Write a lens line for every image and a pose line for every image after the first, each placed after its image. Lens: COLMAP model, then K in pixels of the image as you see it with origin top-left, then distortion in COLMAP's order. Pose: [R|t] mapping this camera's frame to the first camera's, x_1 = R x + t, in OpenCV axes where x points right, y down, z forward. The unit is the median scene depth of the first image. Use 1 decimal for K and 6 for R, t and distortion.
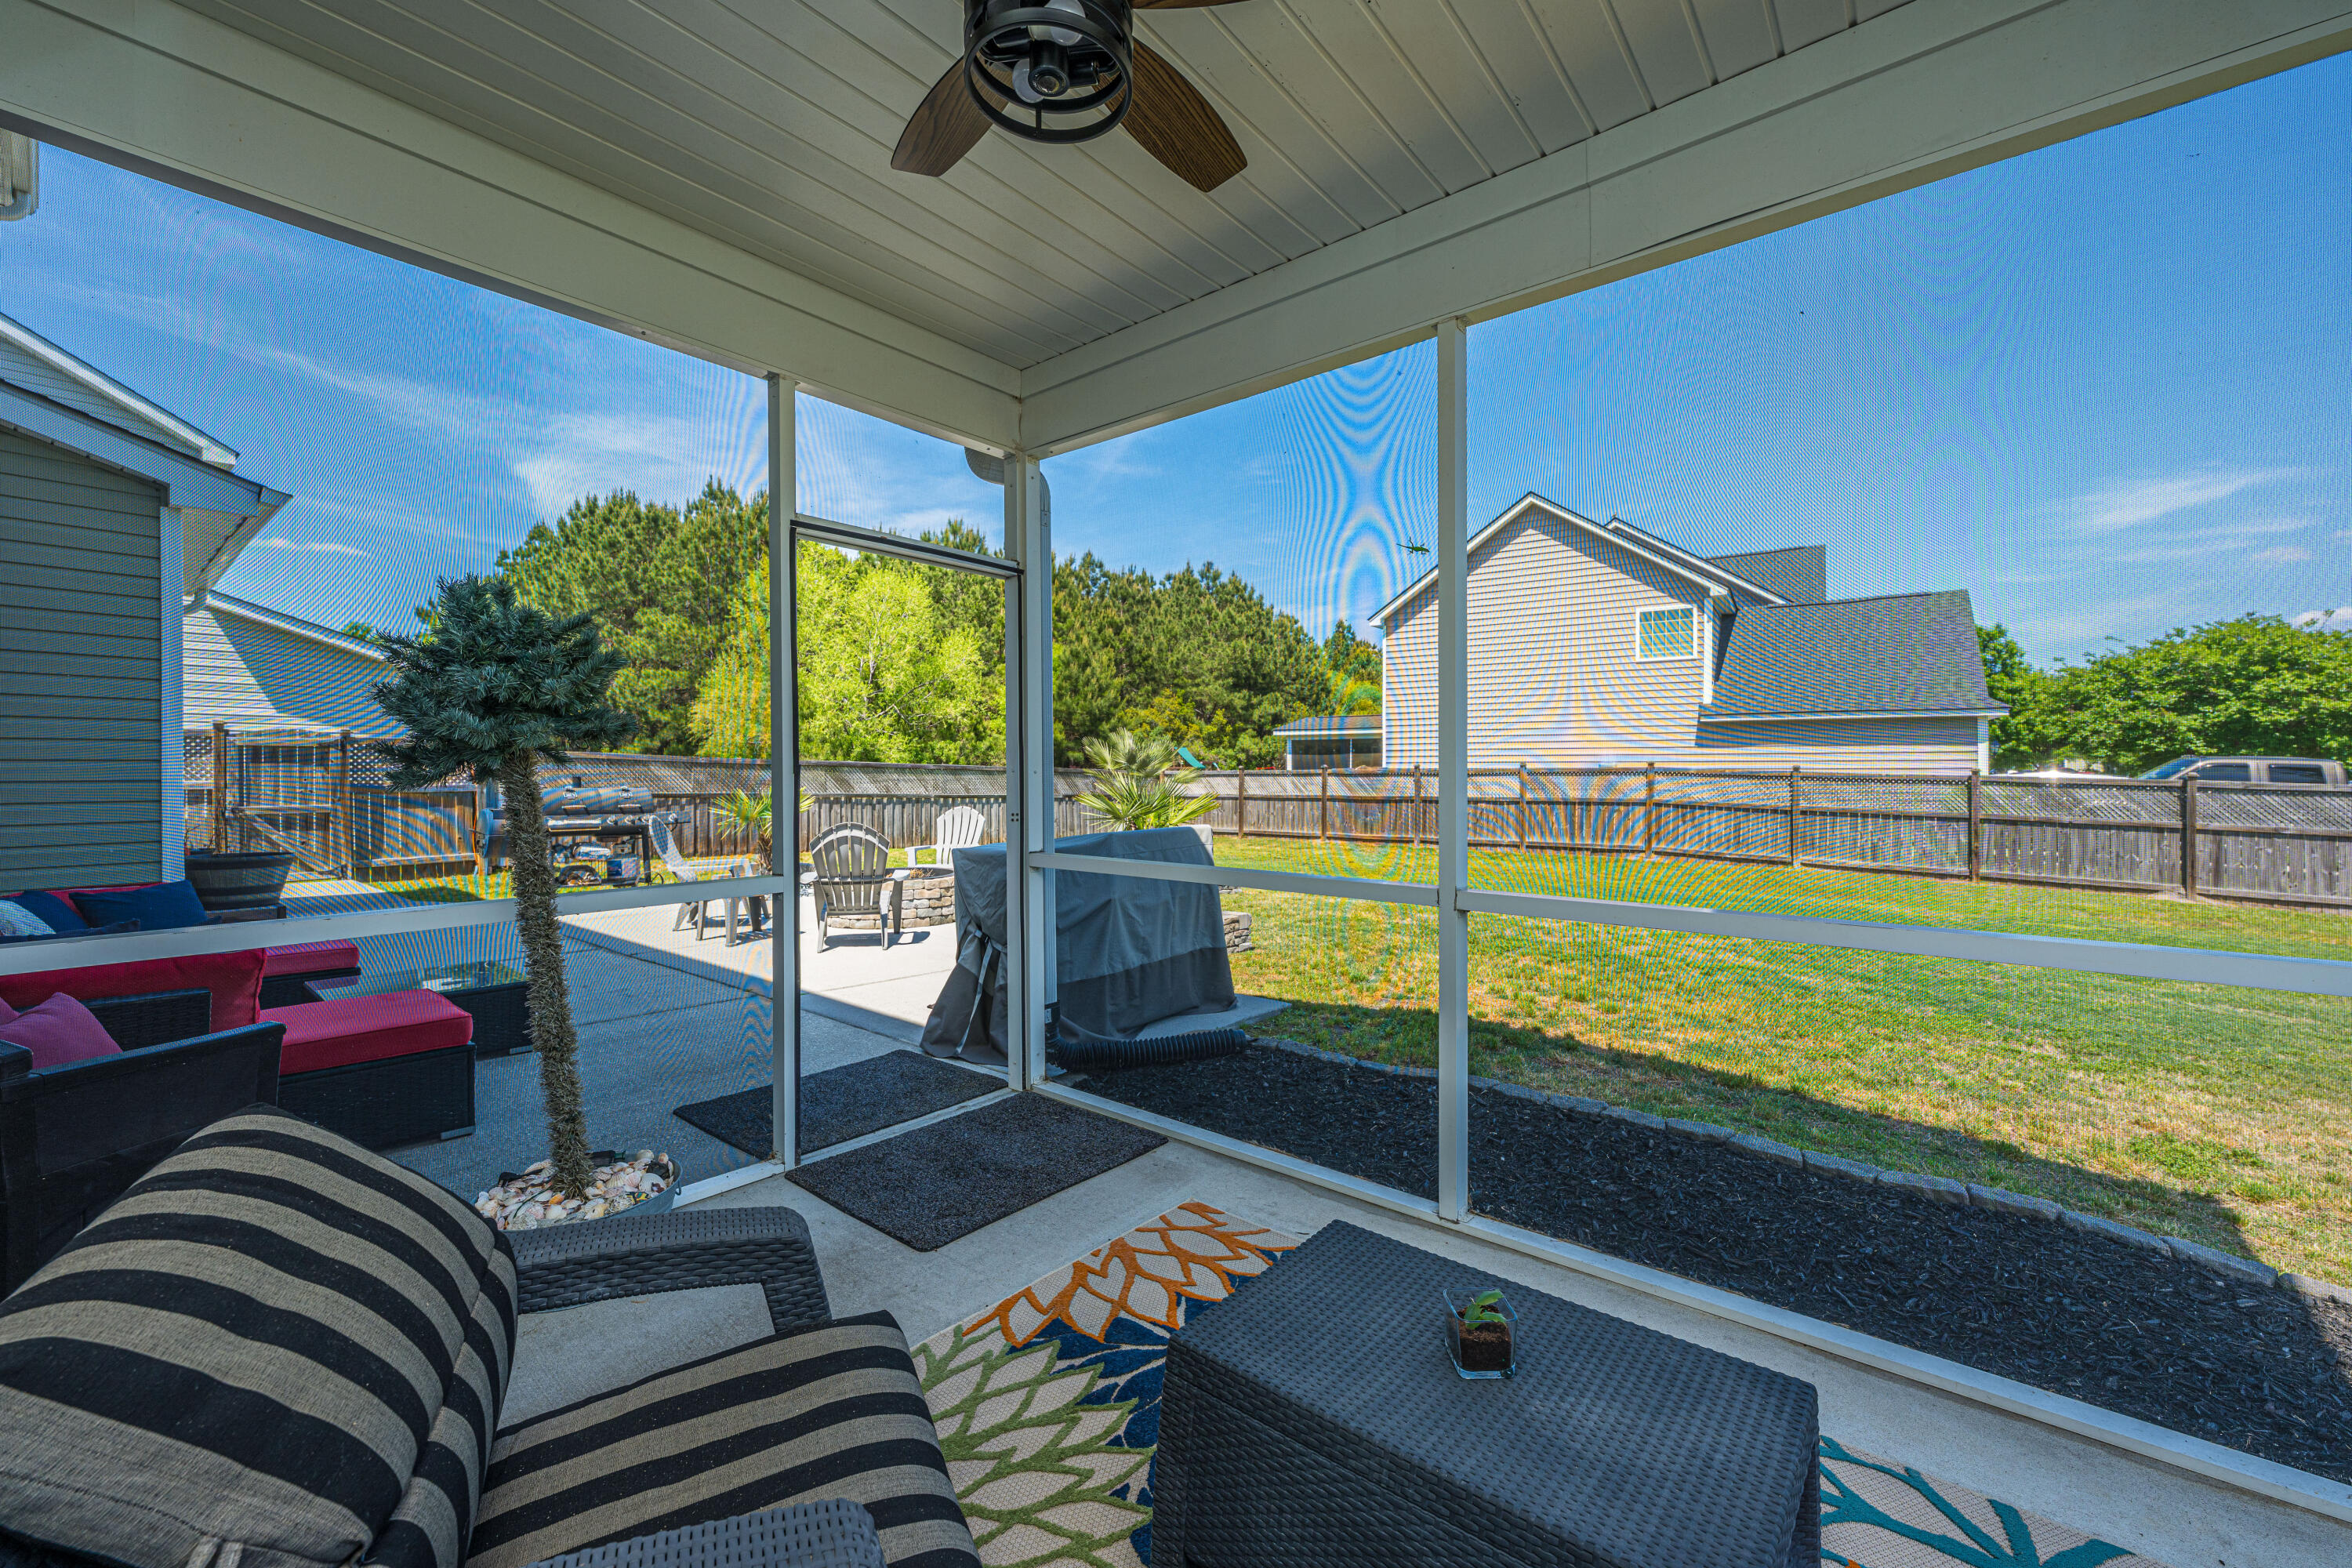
lens RADIAL K [[947.6, 0, 1180.5], [0, 947.6, 784.4], [0, 0, 1]] dist [0.000582, -0.000225]
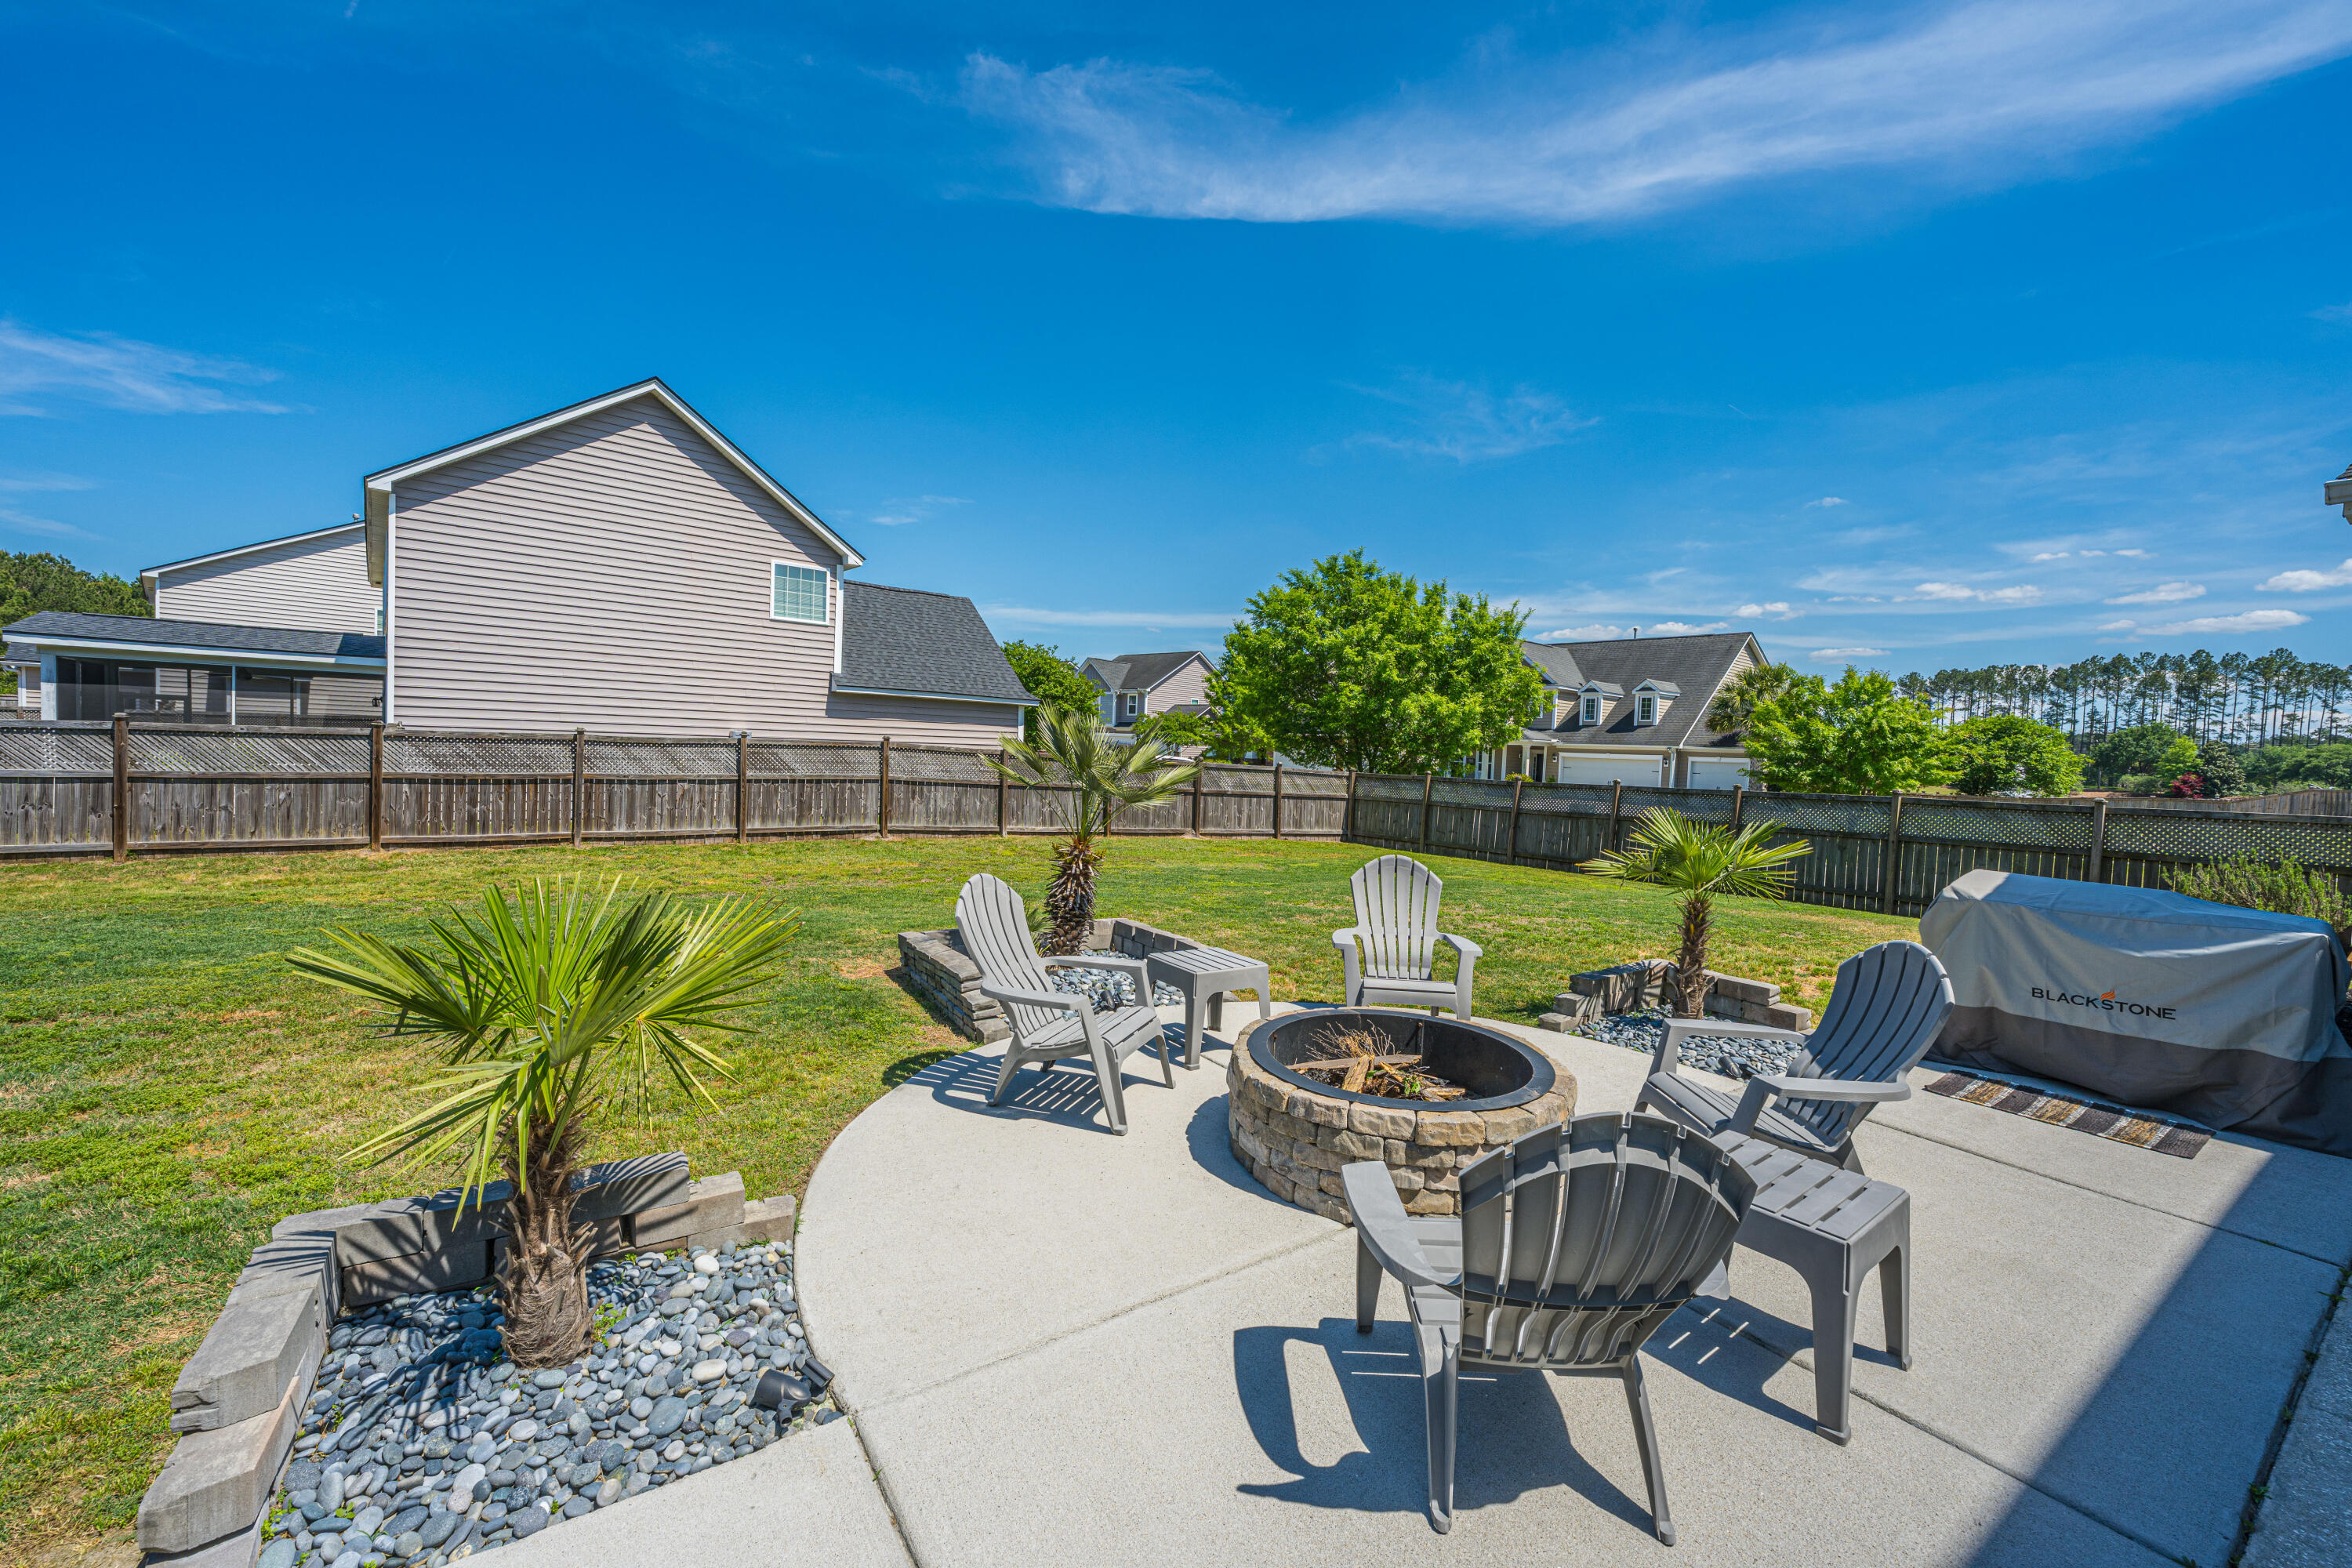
lens RADIAL K [[947.6, 0, 1217.7], [0, 947.6, 765.3], [0, 0, 1]] dist [0.000582, -0.000225]
pose [[0.253583, -0.007885, 0.967281, -0.318278], [-0.023733, 0.999615, 0.014370, -0.015652], [-0.967022, -0.026600, 0.253298, 0.405418]]
